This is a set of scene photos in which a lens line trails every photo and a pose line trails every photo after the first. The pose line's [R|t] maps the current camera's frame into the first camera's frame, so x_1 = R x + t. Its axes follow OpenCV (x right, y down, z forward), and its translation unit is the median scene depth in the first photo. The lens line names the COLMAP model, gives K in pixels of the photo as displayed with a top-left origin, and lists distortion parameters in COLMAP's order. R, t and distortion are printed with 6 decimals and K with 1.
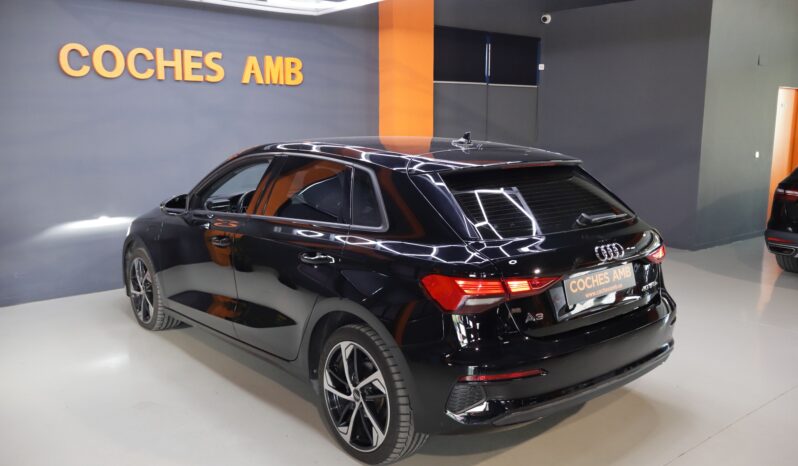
lens RADIAL K [[668.3, 0, 399.4], [0, 668.3, 226.9], [0, 0, 1]] dist [-0.013157, -0.006388]
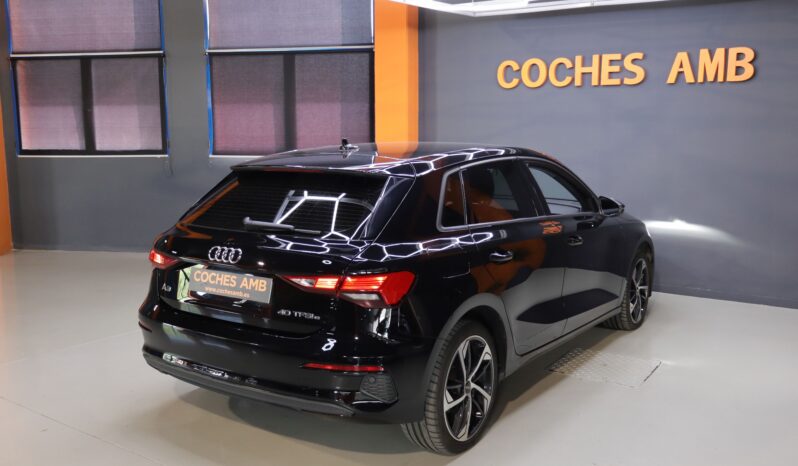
lens RADIAL K [[716.4, 0, 402.9], [0, 716.4, 238.0], [0, 0, 1]] dist [-0.000138, -0.026733]
pose [[0.286295, 0.146414, -0.946889, 0.647252], [-0.148288, 0.983119, 0.107181, -0.065798], [0.946597, 0.109727, 0.303173, 0.420544]]
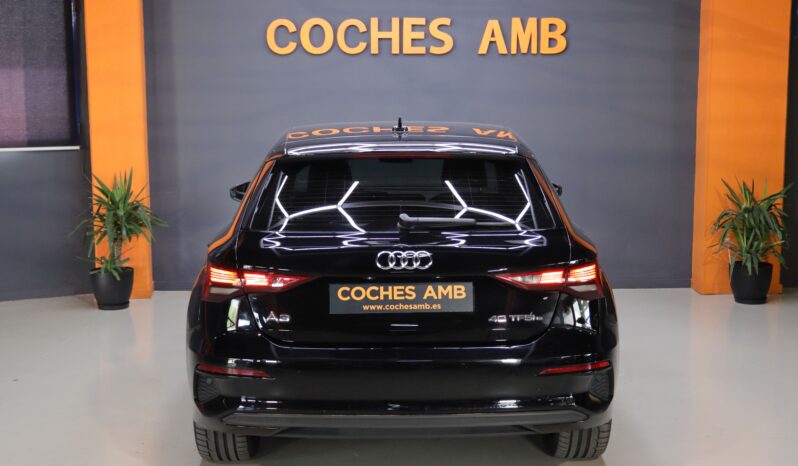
lens RADIAL K [[1010.2, 0, 398.7], [0, 1010.2, 234.1], [0, 0, 1]] dist [-0.015991, 0.000000]
pose [[0.777378, 0.078433, -0.624124, 0.491797], [-0.094763, 0.995475, 0.007067, -0.001034], [0.621854, 0.053650, 0.781293, 0.010955]]
